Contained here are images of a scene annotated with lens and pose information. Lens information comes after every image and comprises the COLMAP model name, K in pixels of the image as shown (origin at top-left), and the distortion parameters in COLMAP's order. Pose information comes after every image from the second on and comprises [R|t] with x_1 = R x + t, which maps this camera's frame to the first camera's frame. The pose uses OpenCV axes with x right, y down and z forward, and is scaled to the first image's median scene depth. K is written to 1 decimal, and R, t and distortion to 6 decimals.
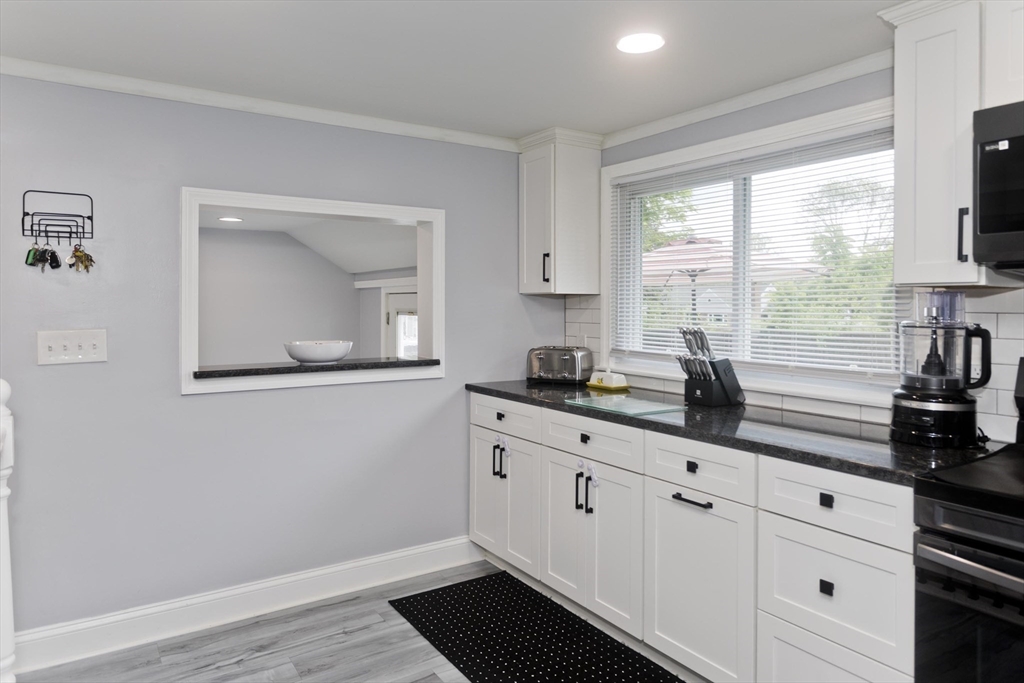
lens RADIAL K [[663.2, 0, 476.8], [0, 663.2, 304.9], [0, 0, 1]] dist [-0.001467, -0.000481]
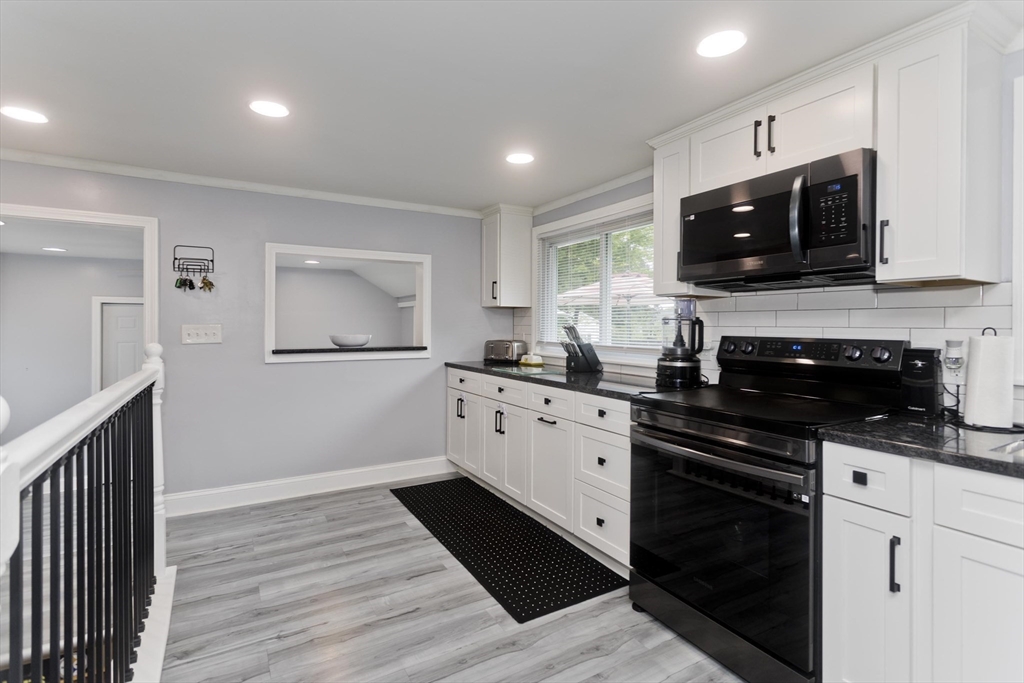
lens RADIAL K [[491.7, 0, 504.2], [0, 491.7, 322.7], [0, 0, 1]] dist [-0.005262, 0.000053]
pose [[0.999353, -0.002048, -0.035905, 0.210078], [0.001848, 0.999983, -0.005599, 0.036480], [0.035916, 0.005529, 0.999340, -0.239380]]
